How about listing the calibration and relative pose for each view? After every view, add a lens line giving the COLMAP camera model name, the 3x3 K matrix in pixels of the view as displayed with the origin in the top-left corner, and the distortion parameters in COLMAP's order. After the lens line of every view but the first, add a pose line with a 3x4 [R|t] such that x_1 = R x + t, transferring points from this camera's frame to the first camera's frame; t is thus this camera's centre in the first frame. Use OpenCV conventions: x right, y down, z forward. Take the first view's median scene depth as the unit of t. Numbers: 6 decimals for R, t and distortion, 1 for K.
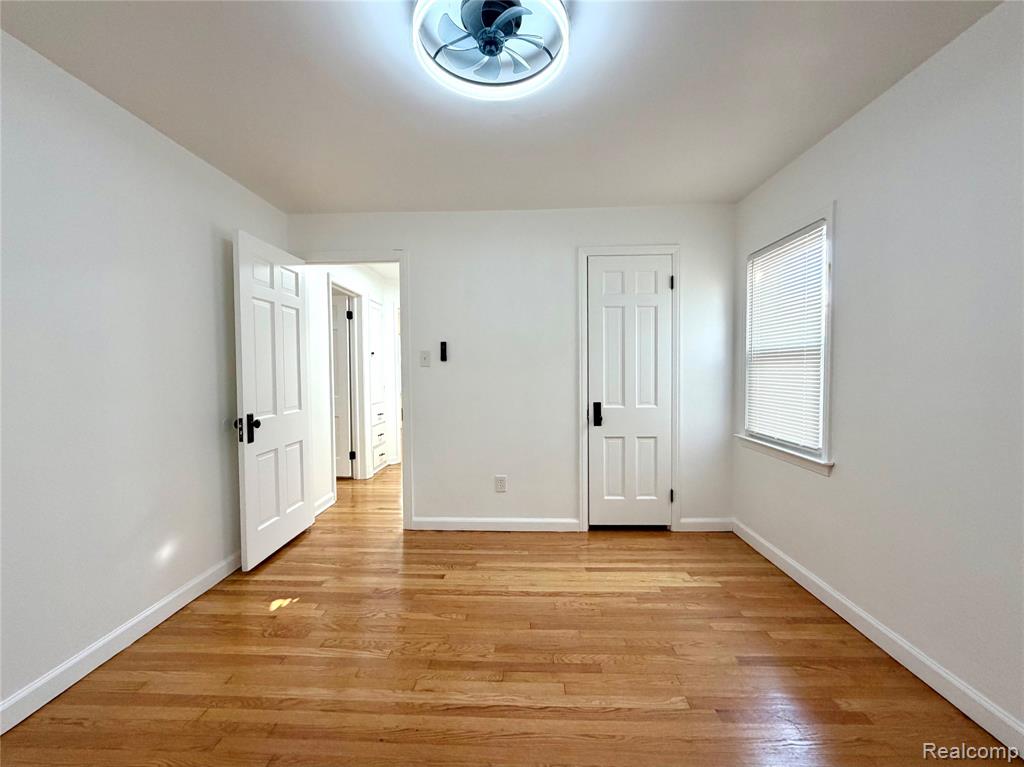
lens RADIAL K [[429.9, 0, 511.3], [0, 429.9, 385.3], [0, 0, 1]] dist [-0.000488, -0.000175]
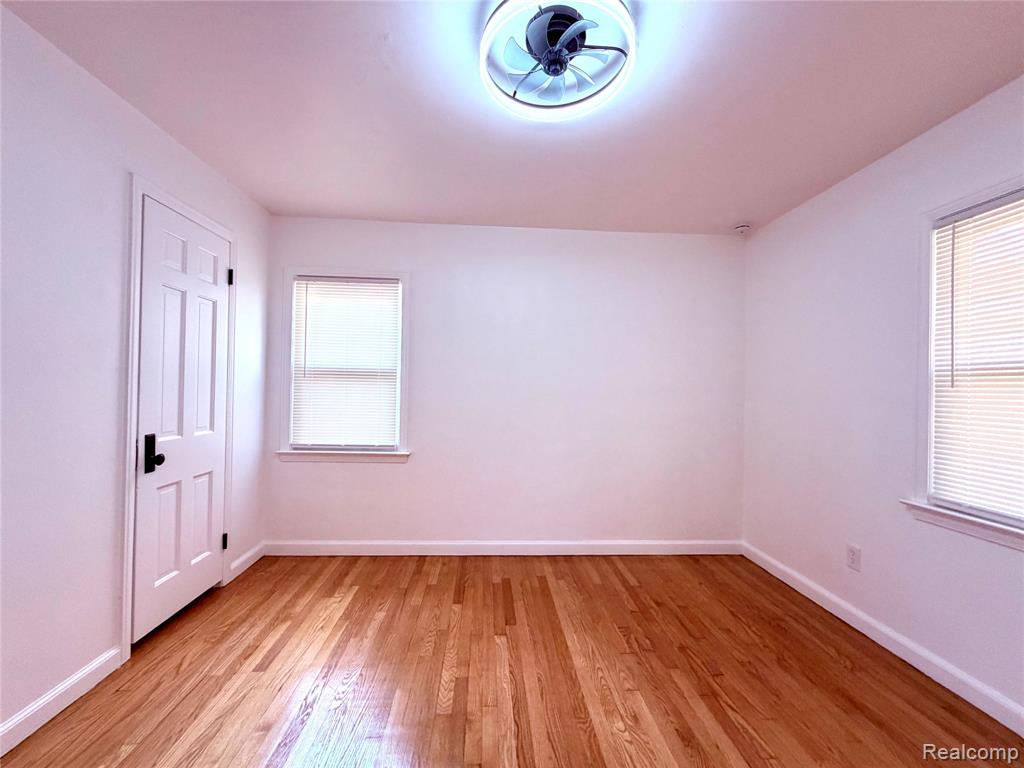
lens RADIAL K [[409.2, 0, 508.4], [0, 409.2, 385.3], [0, 0, 1]] dist [-0.000301, 0.000151]
pose [[-0.094306, 0.014253, 0.995441, -0.465446], [0.020047, 0.999722, -0.012415, -0.014420], [-0.995341, 0.018785, -0.094565, 0.575318]]
